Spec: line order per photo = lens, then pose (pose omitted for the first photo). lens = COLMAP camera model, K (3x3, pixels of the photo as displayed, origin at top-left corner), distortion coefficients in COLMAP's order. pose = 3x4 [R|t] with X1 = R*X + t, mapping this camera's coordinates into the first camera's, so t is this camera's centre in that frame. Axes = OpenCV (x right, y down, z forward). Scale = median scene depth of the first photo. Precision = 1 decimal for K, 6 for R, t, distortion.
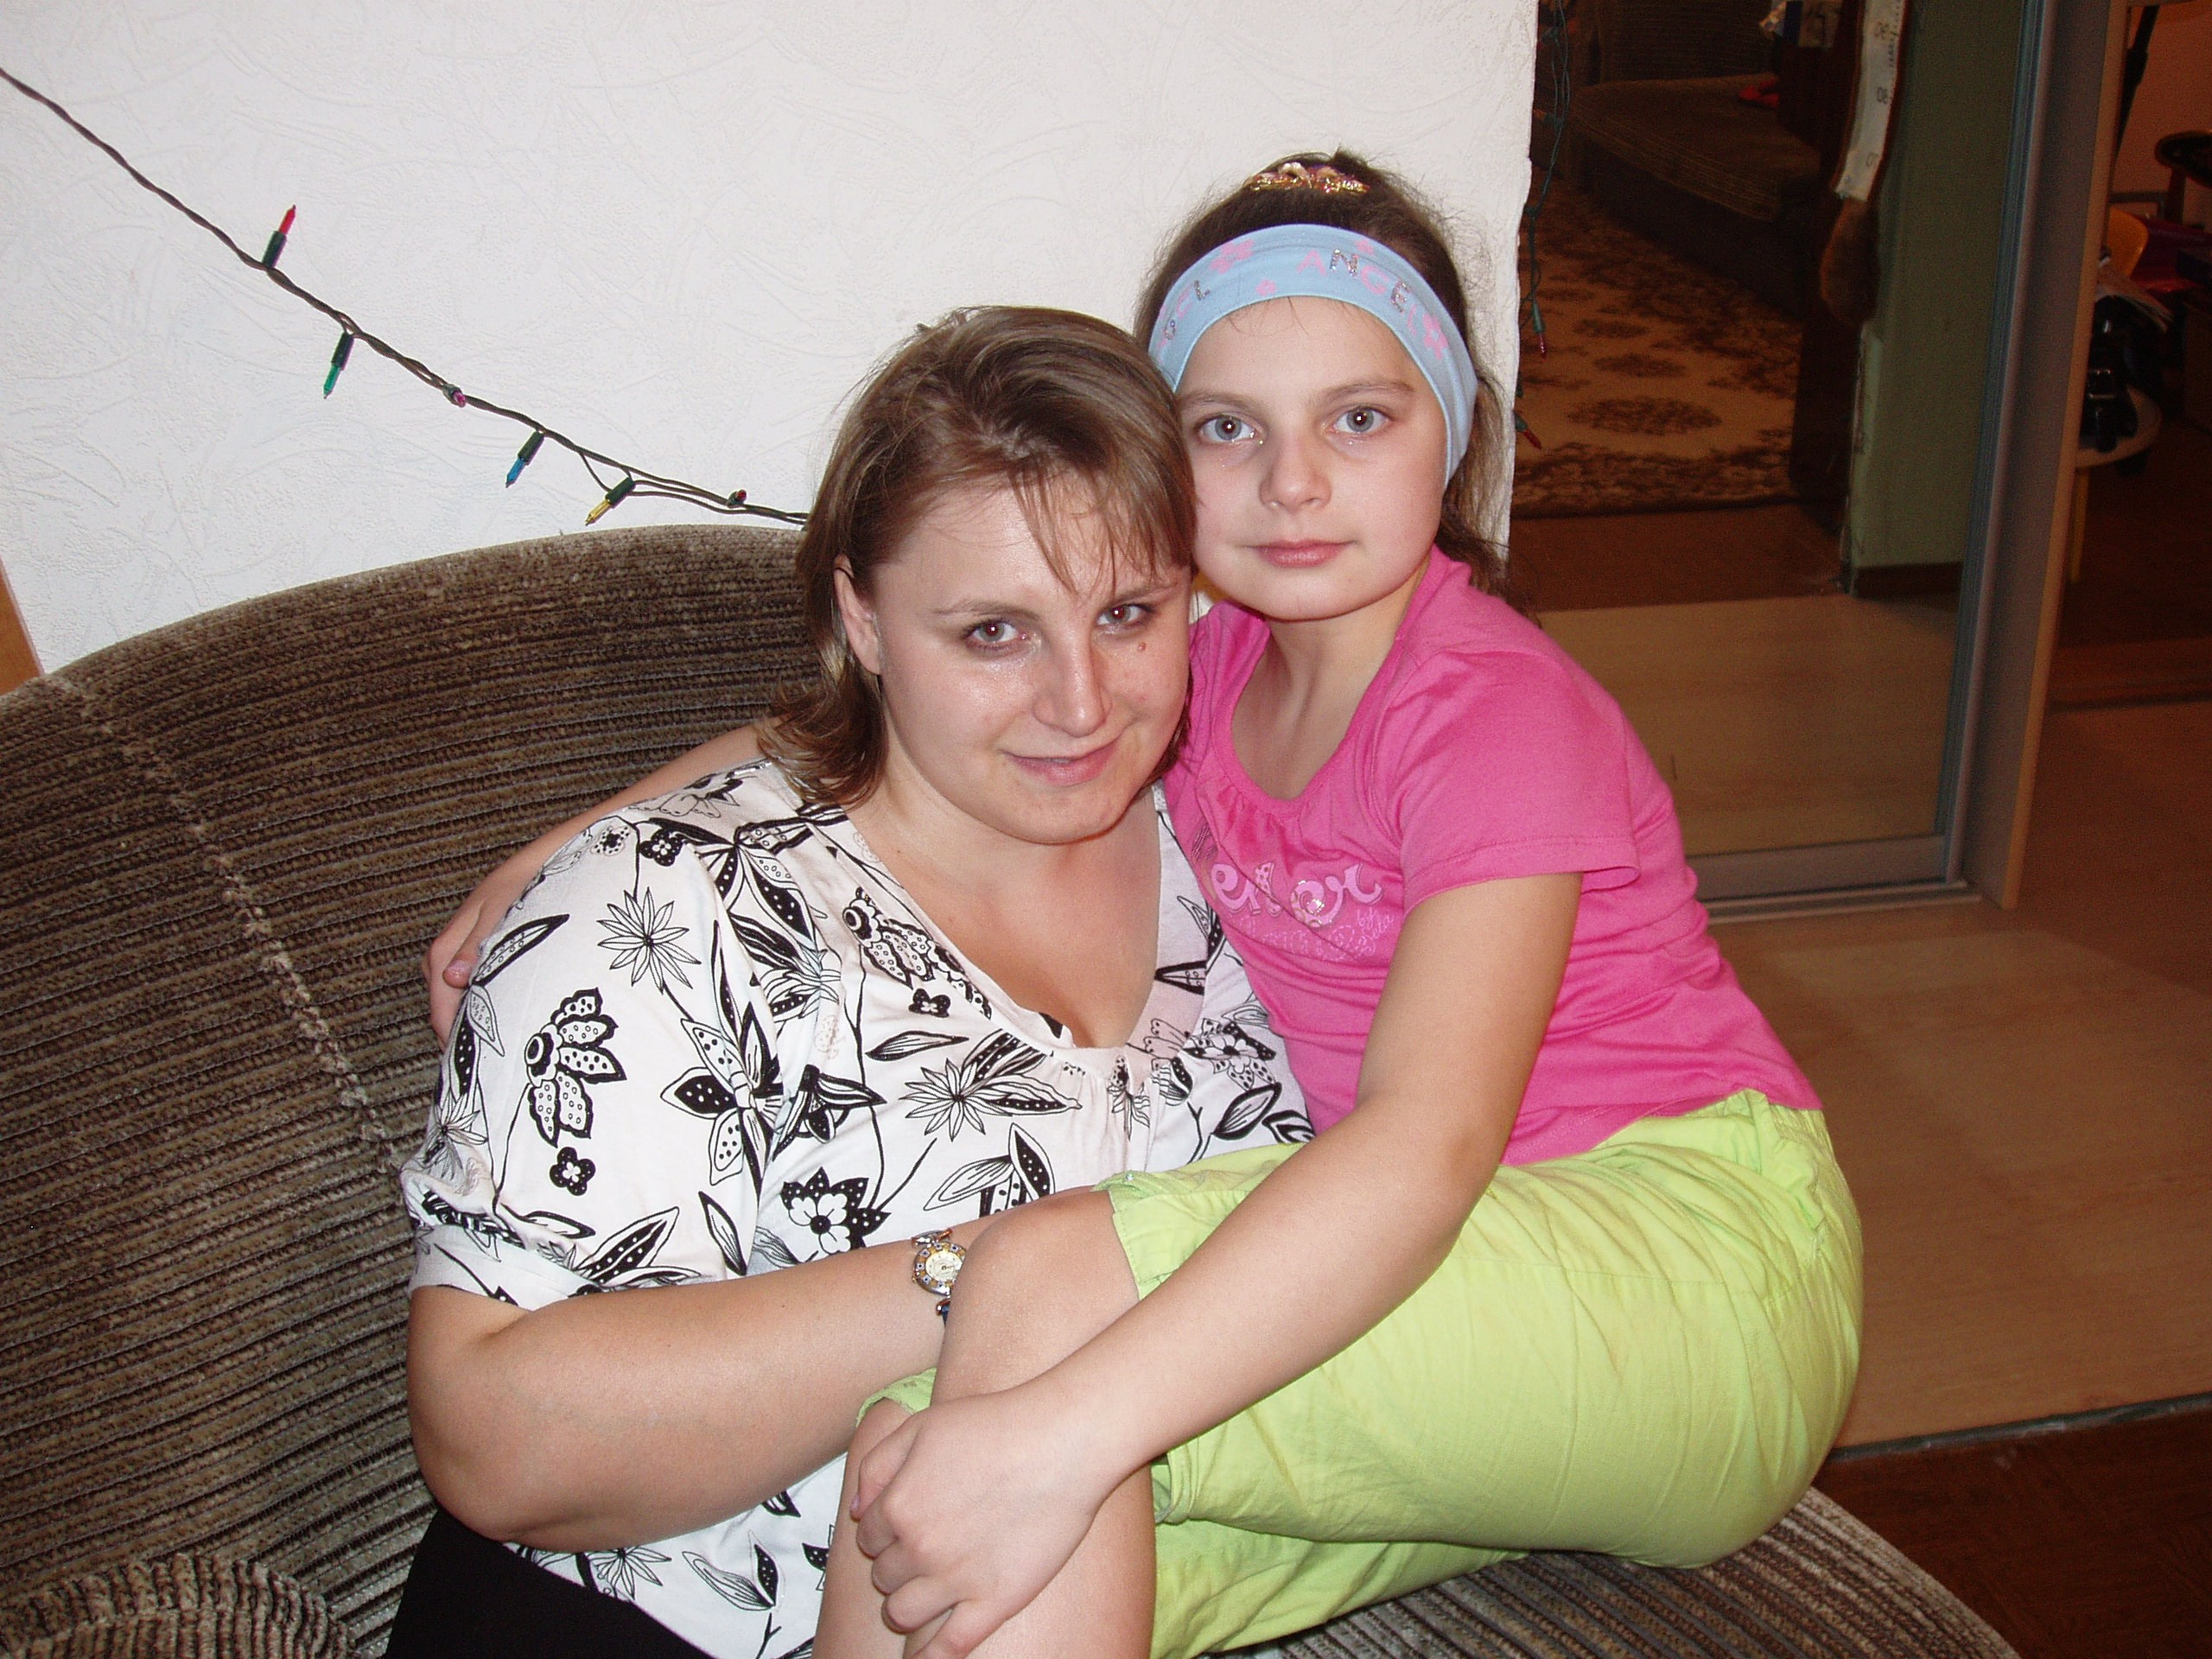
lens RADIAL K [[2642.7, 0, 1106.0], [0, 2642.7, 829.5], [0, 0, 1]] dist [-0.217447, 0.273663]
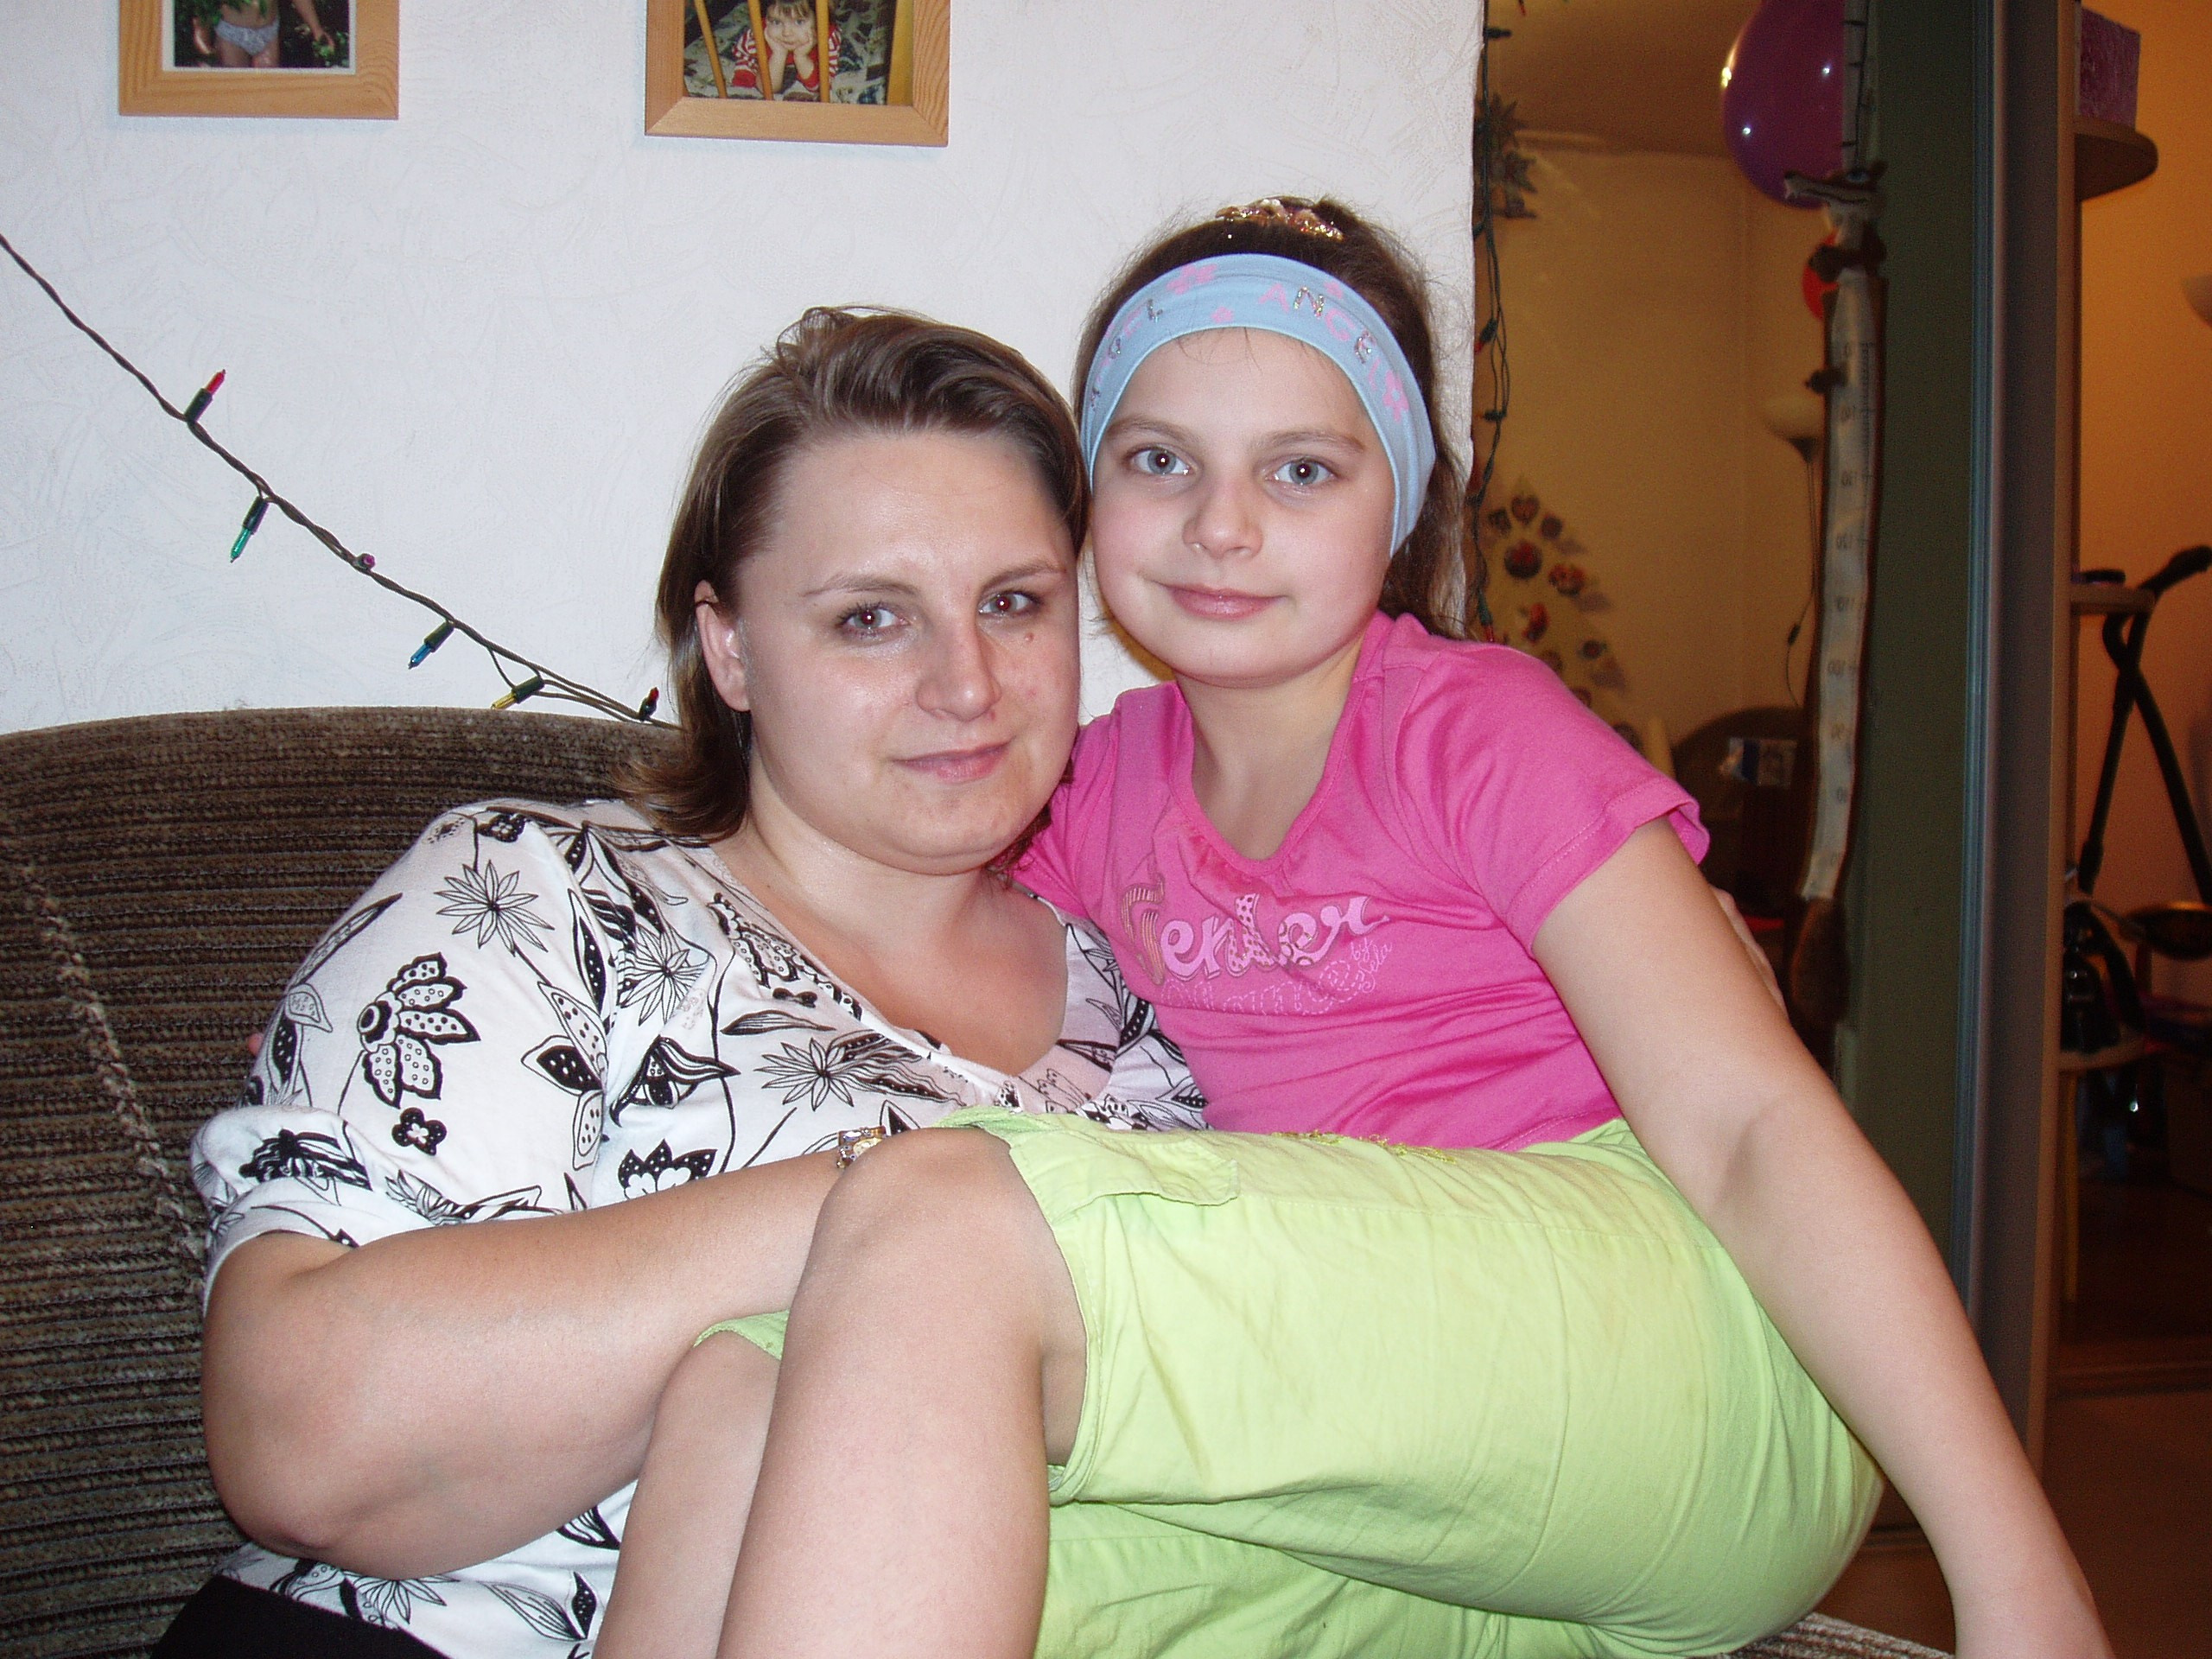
lens RADIAL K [[2654.1, 0, 1106.0], [0, 2654.1, 829.5], [0, 0, 1]] dist [-0.117304, -0.027129]
pose [[0.999788, 0.020348, 0.003305, 0.030433], [-0.017797, 0.932878, -0.359752, 0.311030], [-0.010403, 0.359617, 0.933042, 0.124425]]
